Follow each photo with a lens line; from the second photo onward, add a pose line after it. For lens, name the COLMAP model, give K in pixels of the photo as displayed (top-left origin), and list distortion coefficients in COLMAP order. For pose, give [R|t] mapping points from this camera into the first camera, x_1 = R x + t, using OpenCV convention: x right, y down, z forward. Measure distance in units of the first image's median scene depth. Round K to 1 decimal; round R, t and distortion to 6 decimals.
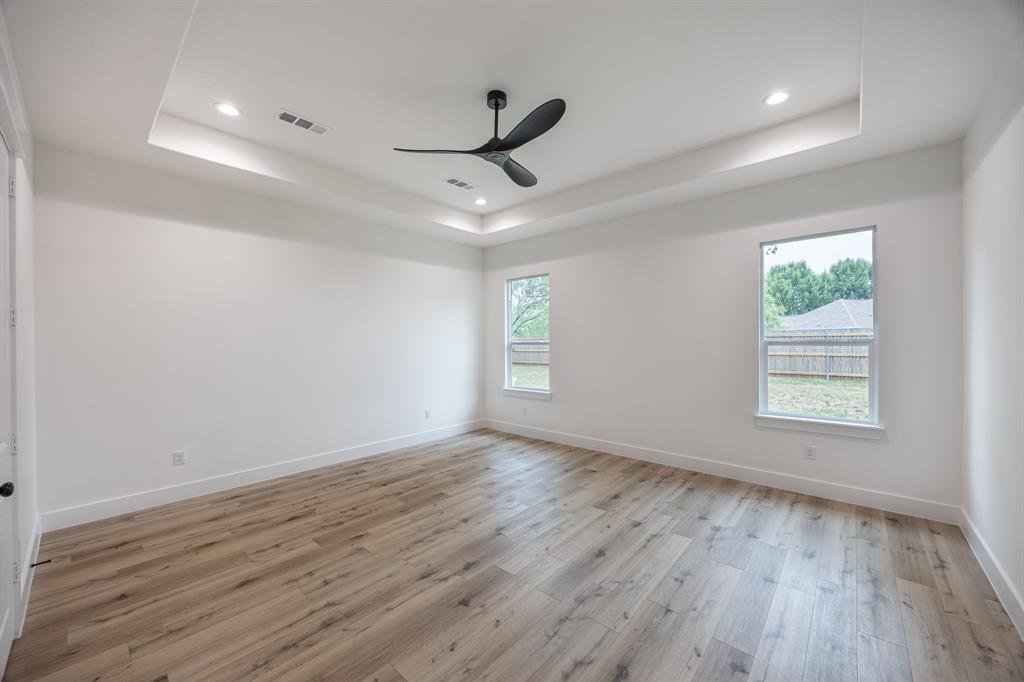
lens RADIAL K [[391.6, 0, 511.9], [0, 391.6, 340.8], [0, 0, 1]] dist [-0.006326, 0.000078]
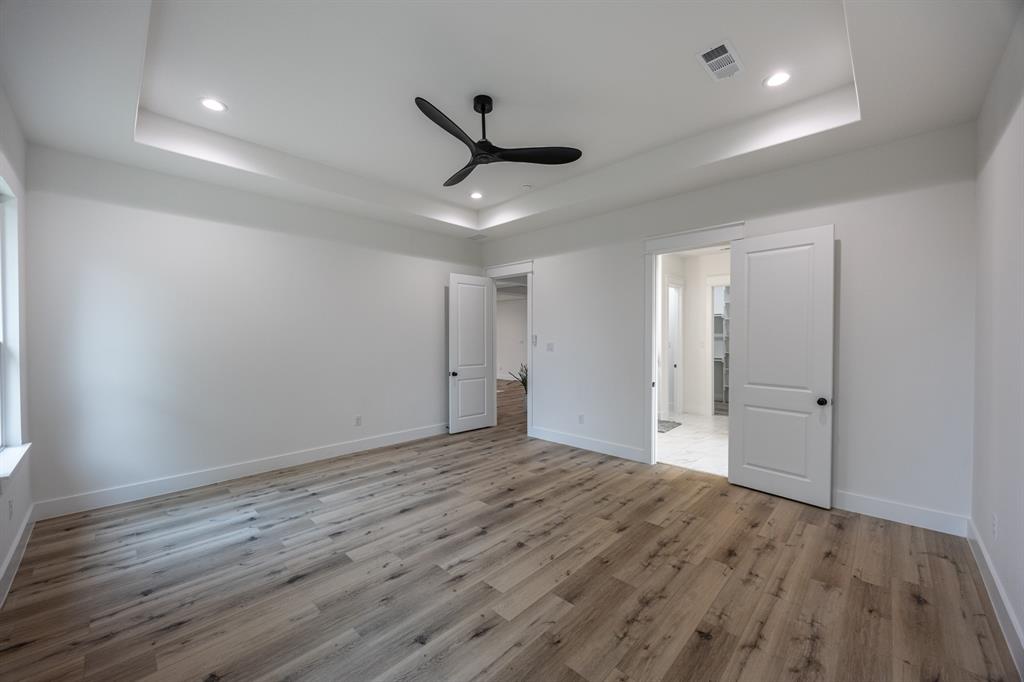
lens RADIAL K [[391.6, 0, 511.4], [0, 391.6, 339.5], [0, 0, 1]] dist [-0.006326, 0.000078]
pose [[-0.999062, 0.006050, 0.042888, -0.147520], [0.006421, 0.999943, 0.008539, -0.002680], [-0.042834, 0.008807, -0.999043, 1.964108]]
